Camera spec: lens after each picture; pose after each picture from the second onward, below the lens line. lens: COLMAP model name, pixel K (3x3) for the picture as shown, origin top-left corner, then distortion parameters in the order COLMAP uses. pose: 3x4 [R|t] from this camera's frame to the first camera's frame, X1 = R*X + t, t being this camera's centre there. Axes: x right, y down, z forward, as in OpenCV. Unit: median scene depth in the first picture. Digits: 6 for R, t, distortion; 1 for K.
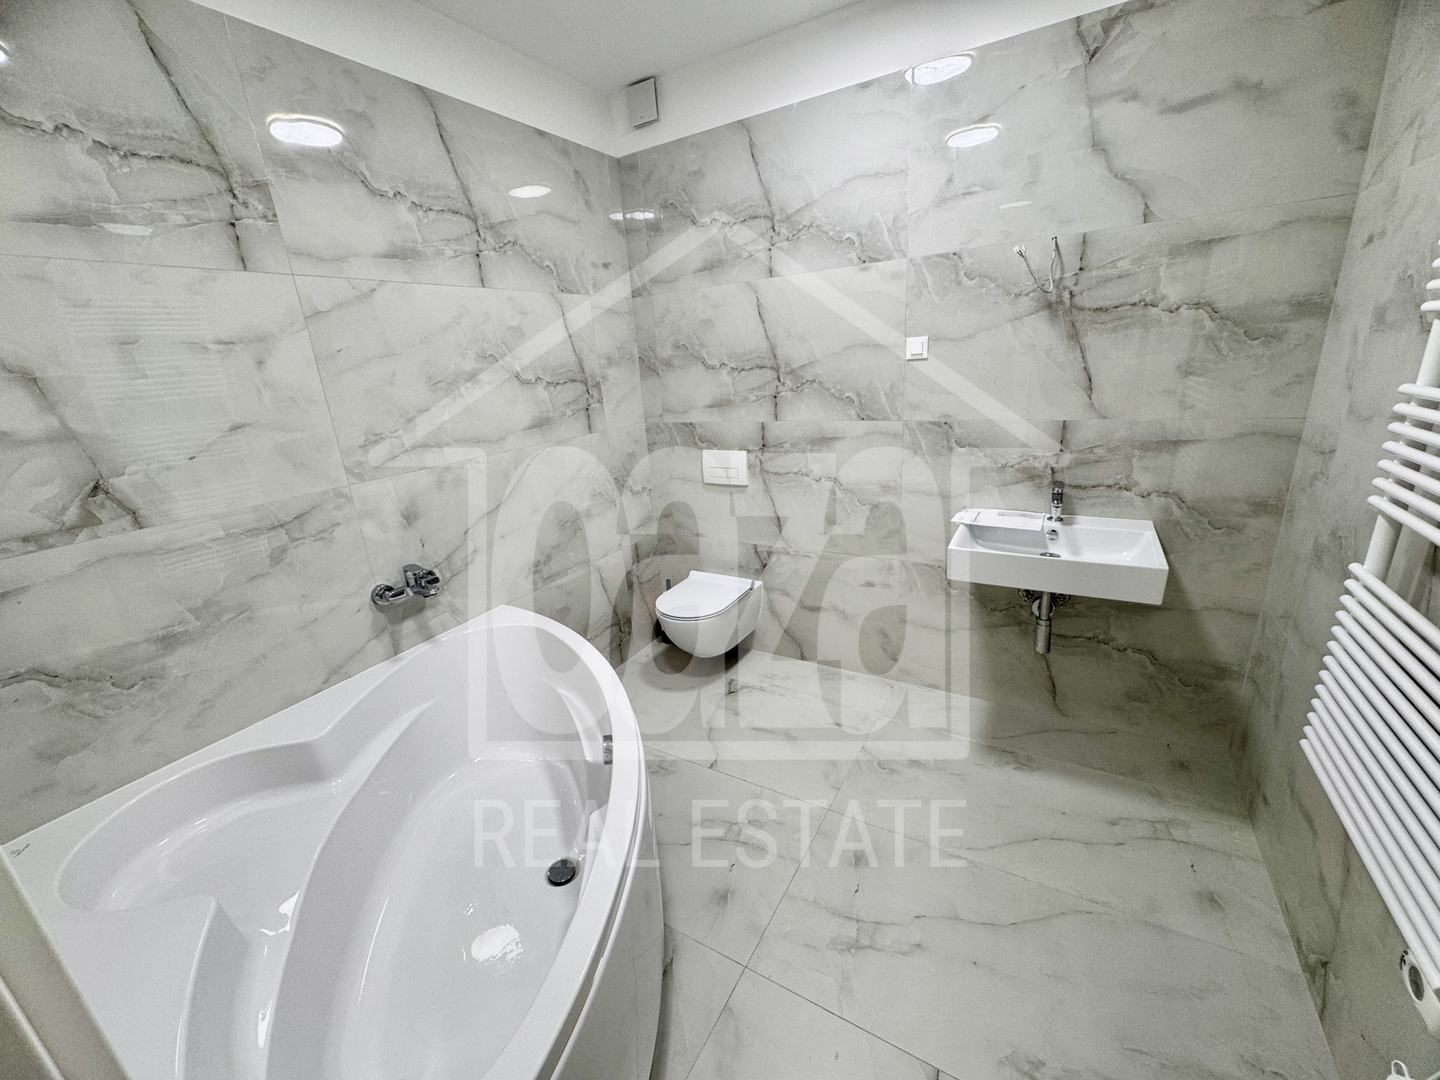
lens RADIAL K [[576.9, 0, 720.8], [0, 576.9, 538.2], [0, 0, 1]] dist [-0.003720, 0.000300]
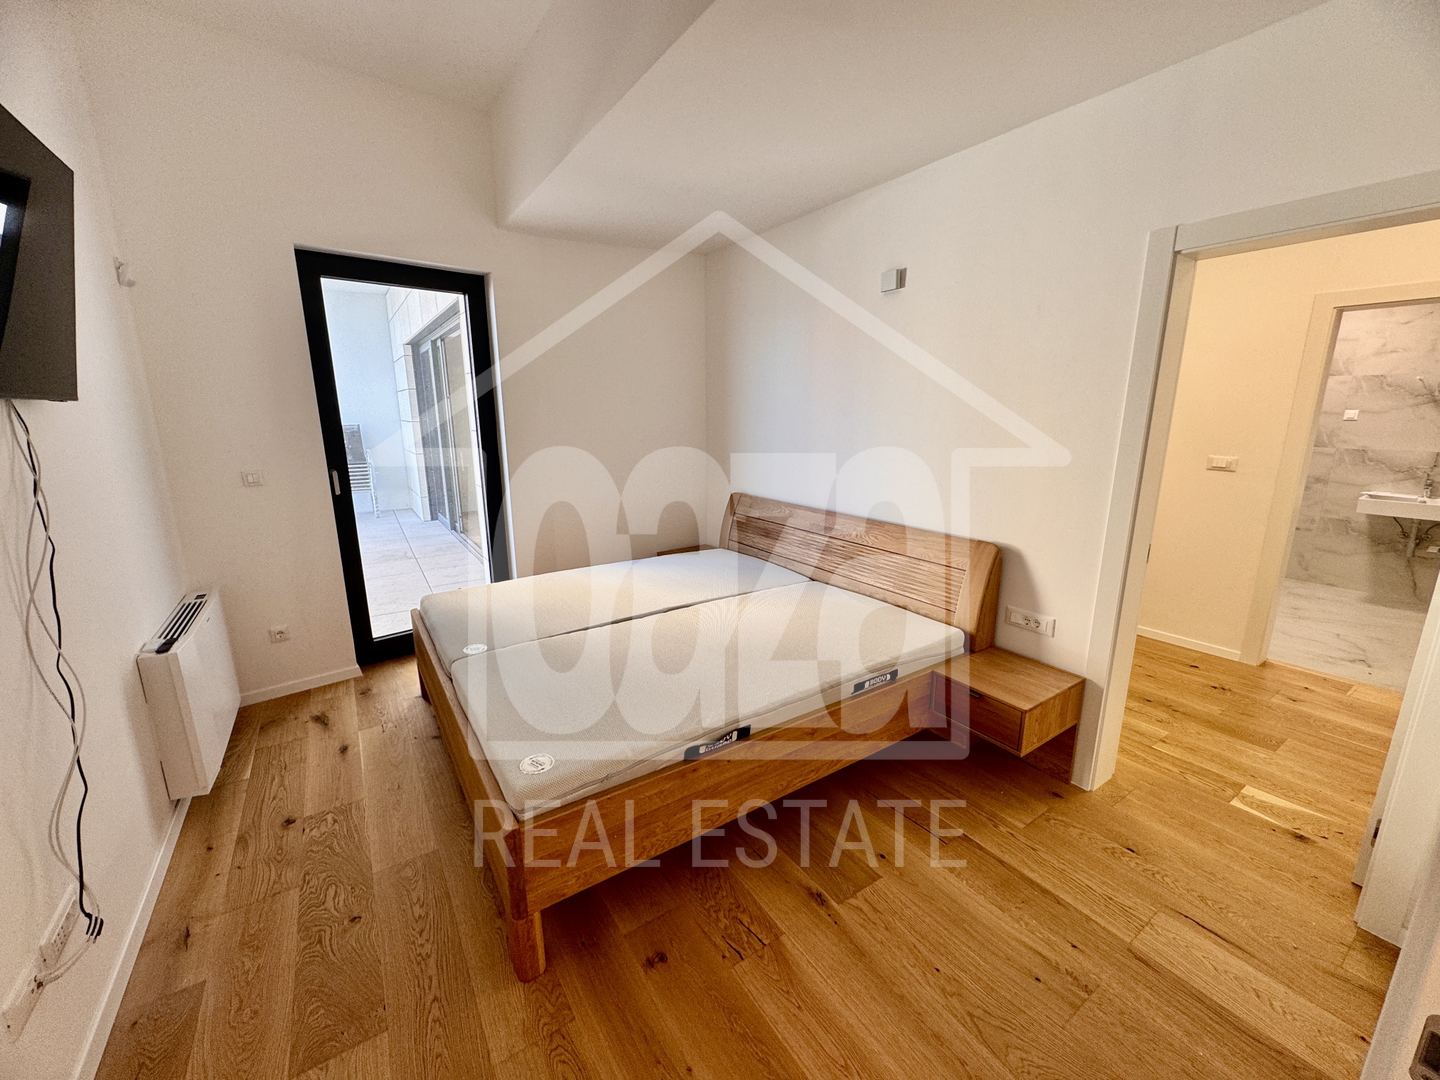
lens RADIAL K [[576.9, 0, 720.8], [0, 576.9, 538.2], [0, 0, 1]] dist [-0.003720, 0.000300]
pose [[0.907432, 0.157256, -0.389664, -1.011226], [-0.183706, 0.982483, -0.031308, 0.709918], [0.377915, 0.099994, 0.920425, -2.076012]]
